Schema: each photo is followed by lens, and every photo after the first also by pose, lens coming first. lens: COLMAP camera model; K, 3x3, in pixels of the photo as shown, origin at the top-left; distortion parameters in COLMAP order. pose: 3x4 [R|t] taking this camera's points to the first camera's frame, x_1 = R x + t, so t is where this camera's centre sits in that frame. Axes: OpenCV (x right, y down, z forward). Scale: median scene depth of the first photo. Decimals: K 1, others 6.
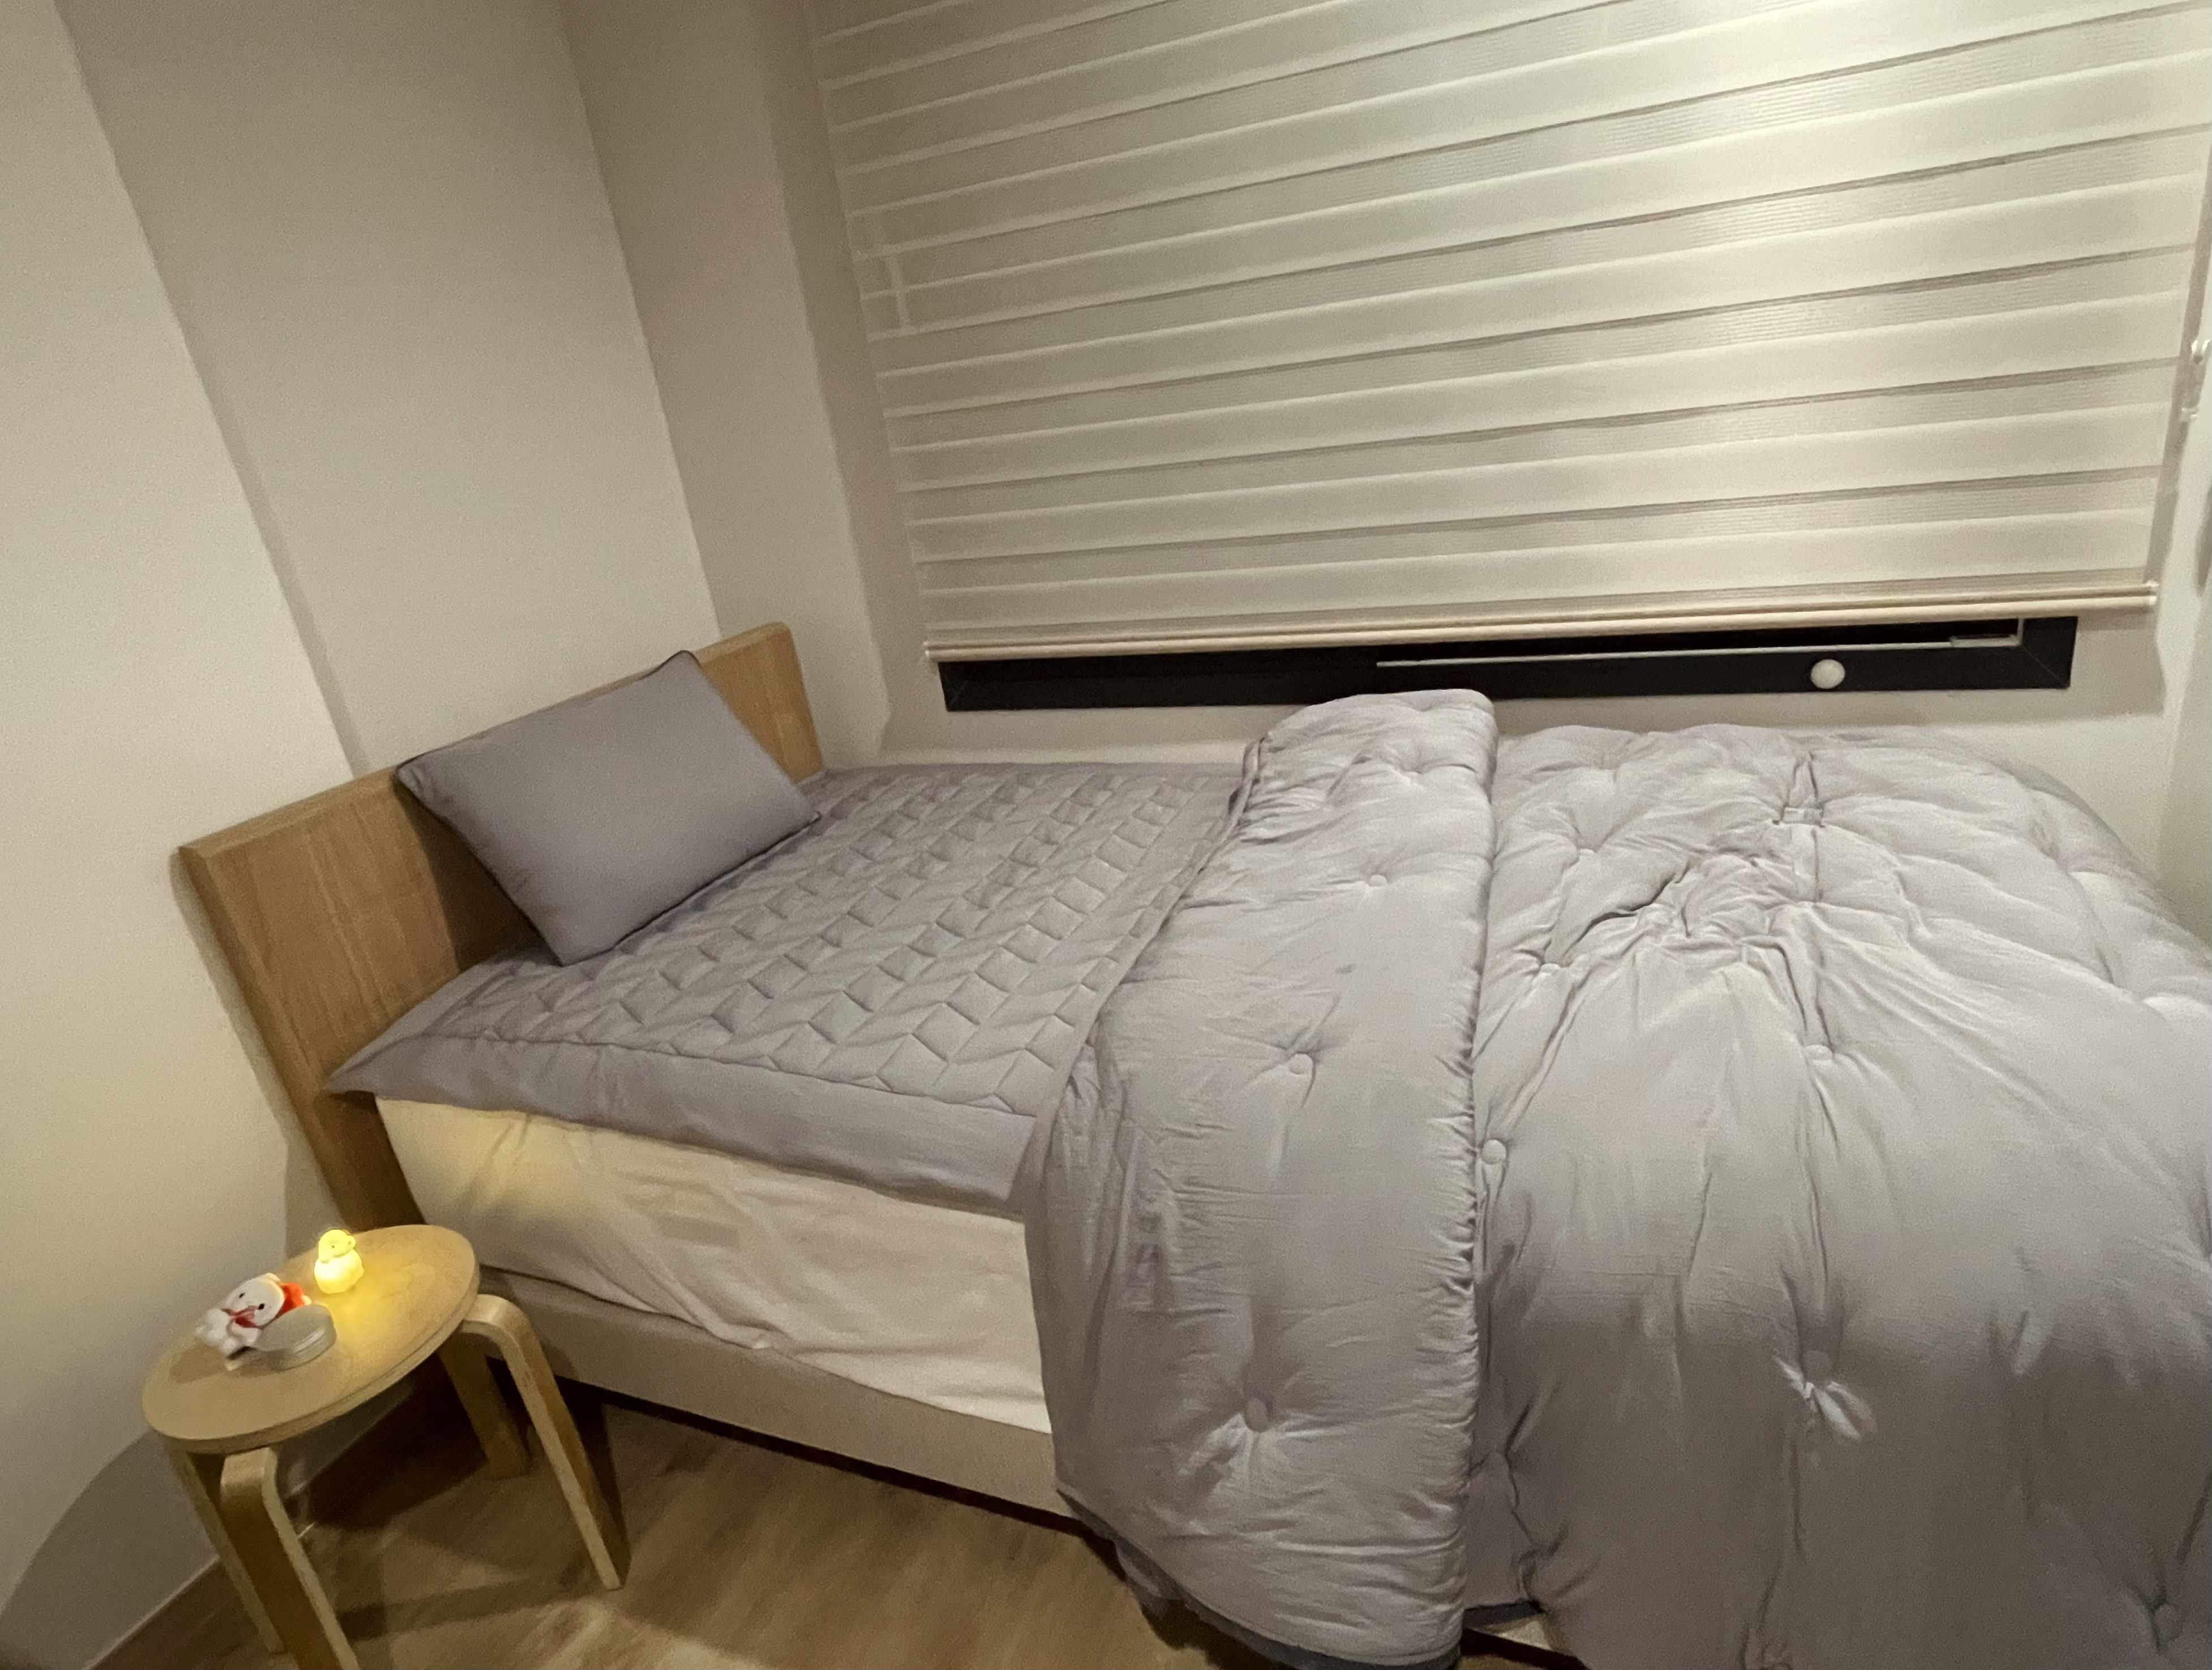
lens RADIAL K [[1226.5, 0, 1115.2], [0, 1226.5, 852.6], [0, 0, 1]] dist [0.000986, 0.000118]
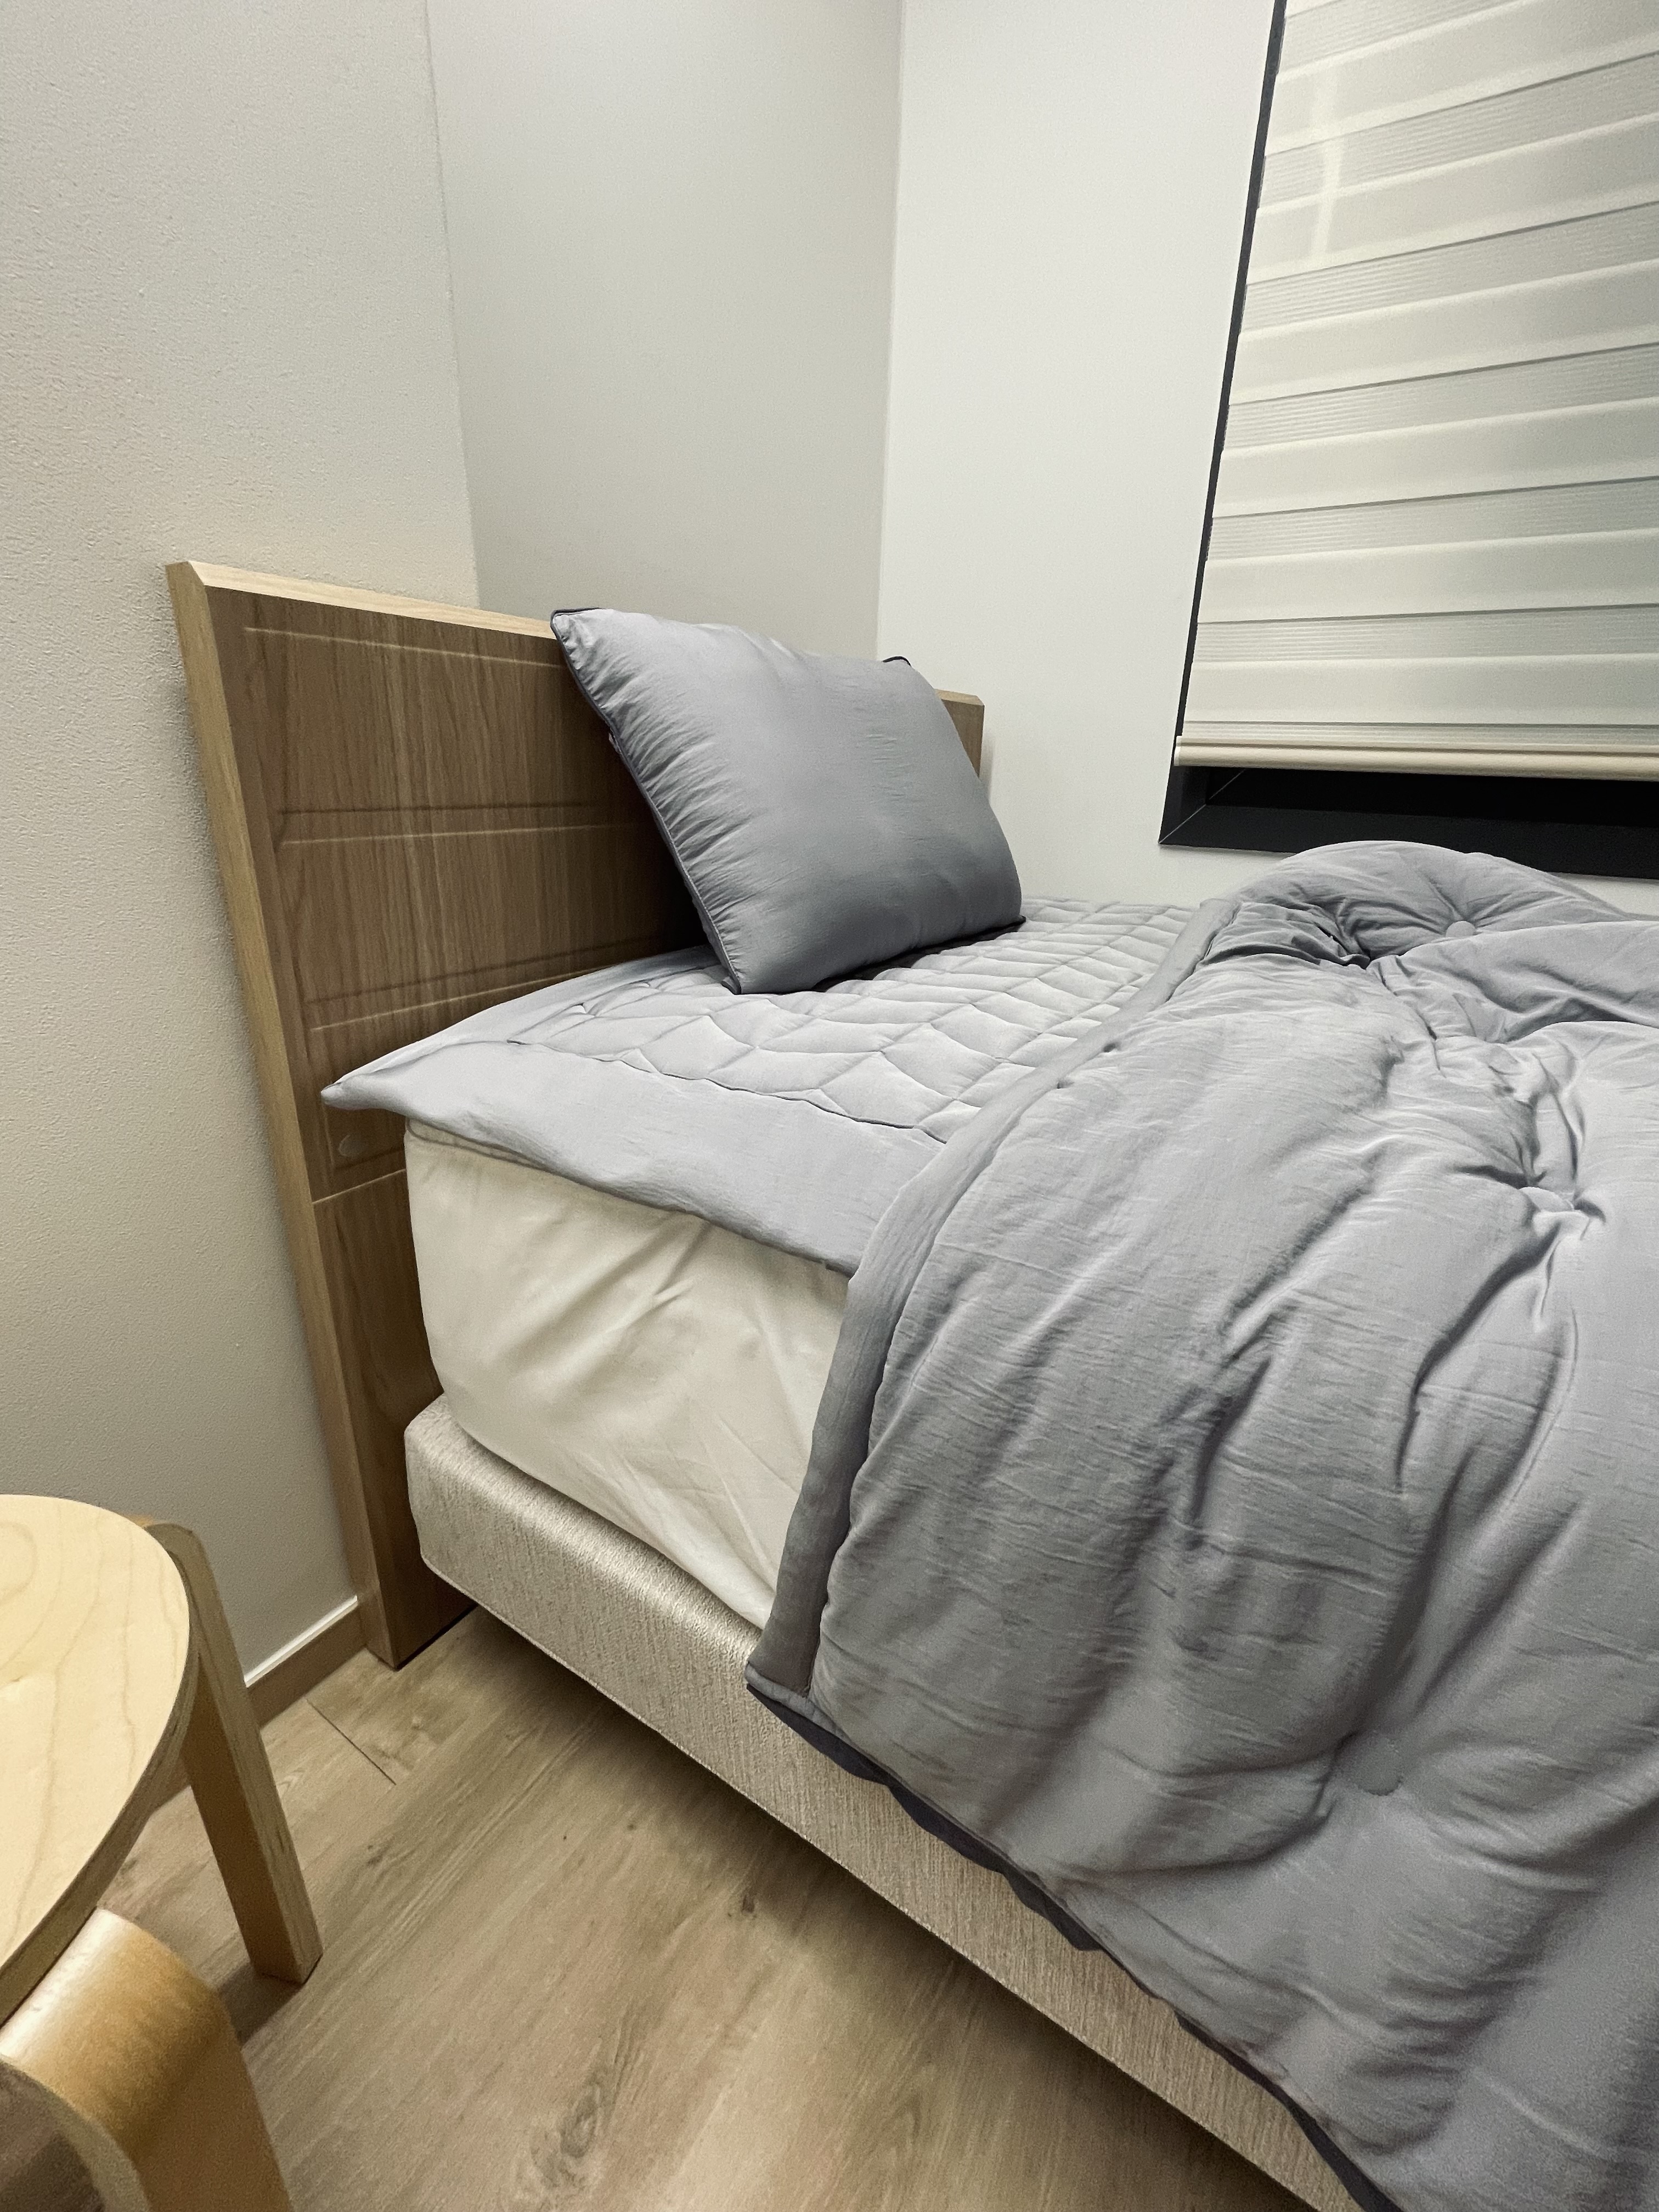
lens RADIAL K [[943.7, 0, 829.5], [0, 943.7, 1106.0], [0, 0, 1]] dist [0.000310, -0.000207]
pose [[0.970315, 0.216594, -0.107592, -0.367507], [-0.217713, 0.976012, 0.001377, 0.143941], [0.105309, 0.022088, 0.994194, 0.586306]]
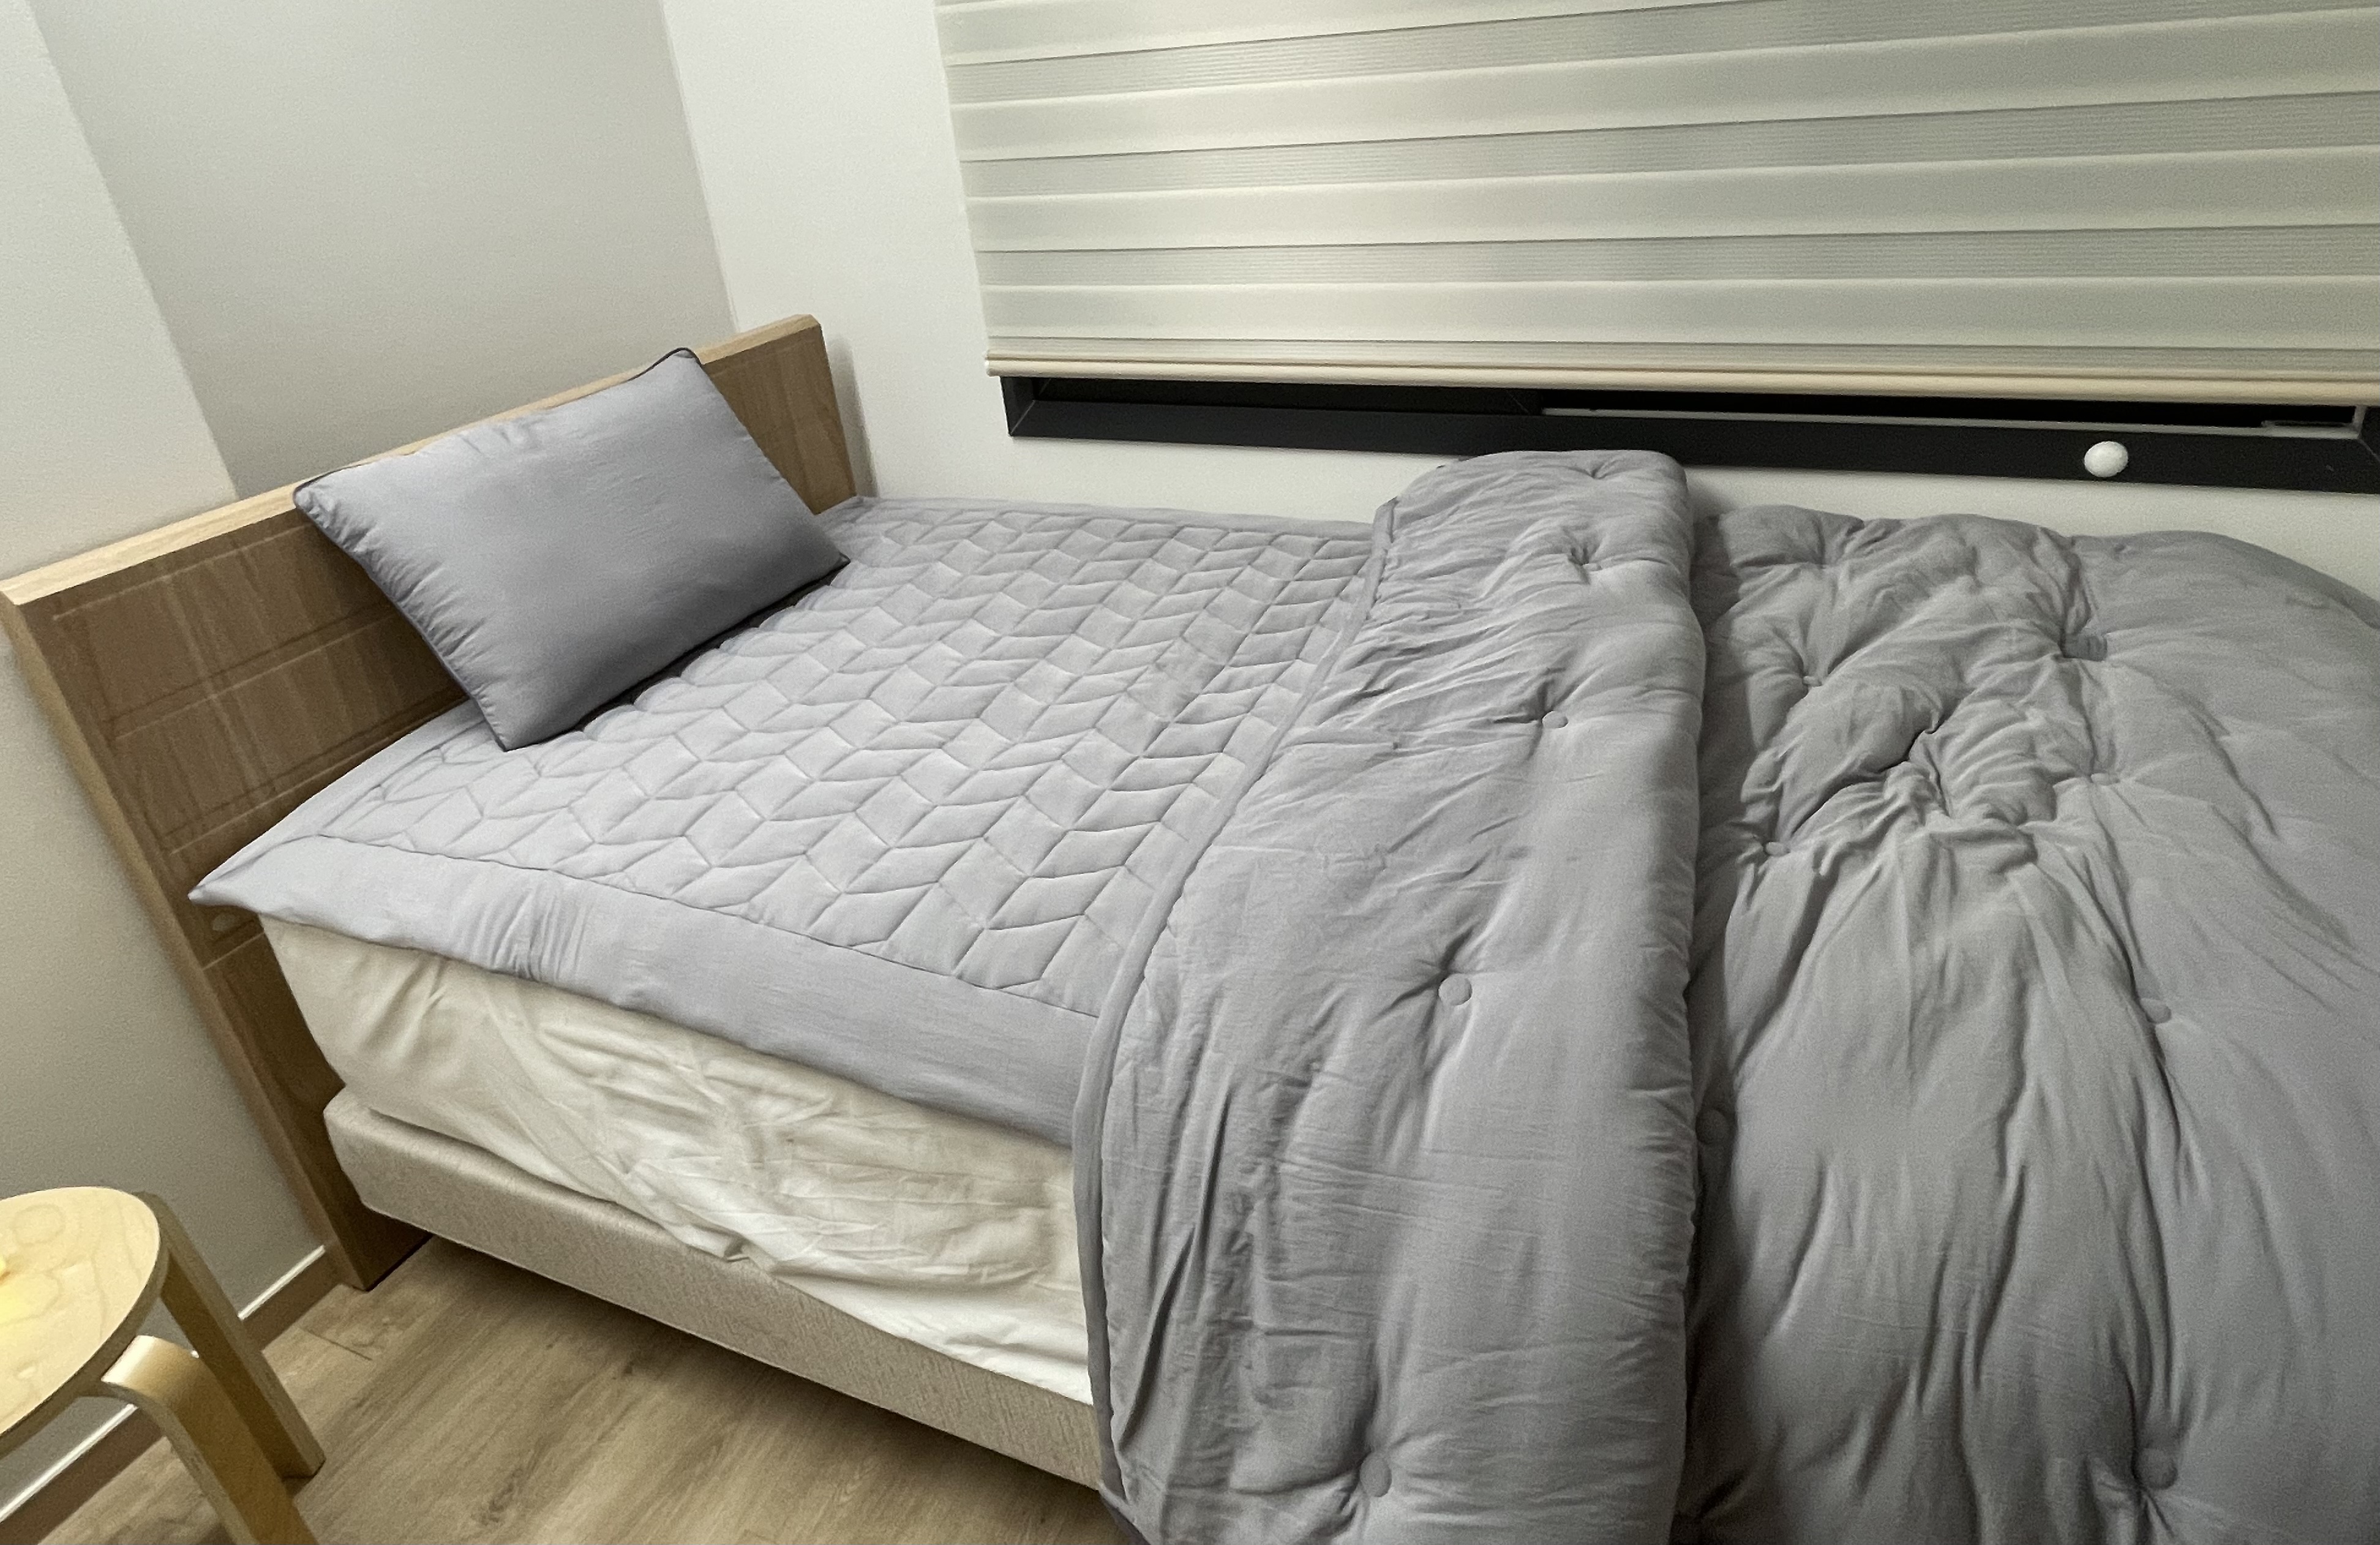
lens RADIAL K [[1320.3, 0, 1205.1], [0, 1320.3, 664.3], [0, 0, 1]] dist [-0.006173, 0.000194]
pose [[0.998593, 0.050731, 0.015452, -0.016286], [-0.051684, 0.996262, 0.069211, -0.047143], [-0.011883, -0.069912, 0.997482, 0.160053]]
